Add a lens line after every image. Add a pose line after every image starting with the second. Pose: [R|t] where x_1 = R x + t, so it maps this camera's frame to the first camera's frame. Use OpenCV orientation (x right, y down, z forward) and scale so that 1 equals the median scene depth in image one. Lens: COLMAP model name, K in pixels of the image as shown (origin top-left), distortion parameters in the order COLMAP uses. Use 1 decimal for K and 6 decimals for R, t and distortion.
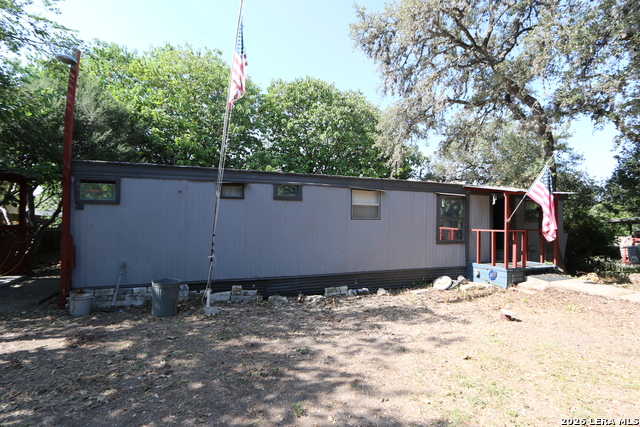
lens RADIAL K [[298.0, 0, 319.8], [0, 298.0, 215.3], [0, 0, 1]] dist [-0.020203, -0.000002]
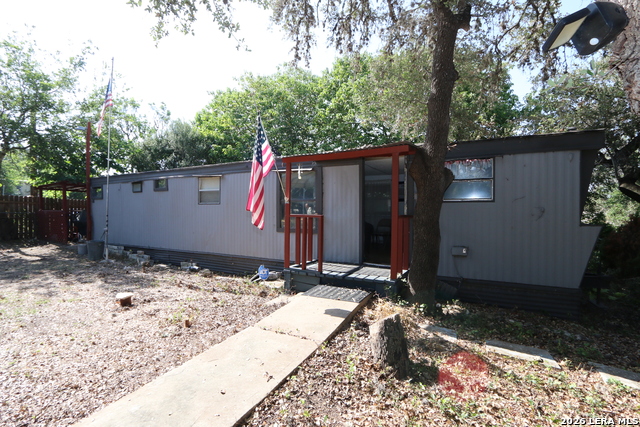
lens RADIAL K [[298.0, 0, 320.0], [0, 298.0, 213.3], [0, 0, 1]] dist [-0.020203, -0.000002]
pose [[0.667301, -0.004991, -0.744771, 1.405046], [0.018671, 0.999775, 0.010029, 0.050241], [0.744554, -0.020598, 0.667245, 0.676744]]
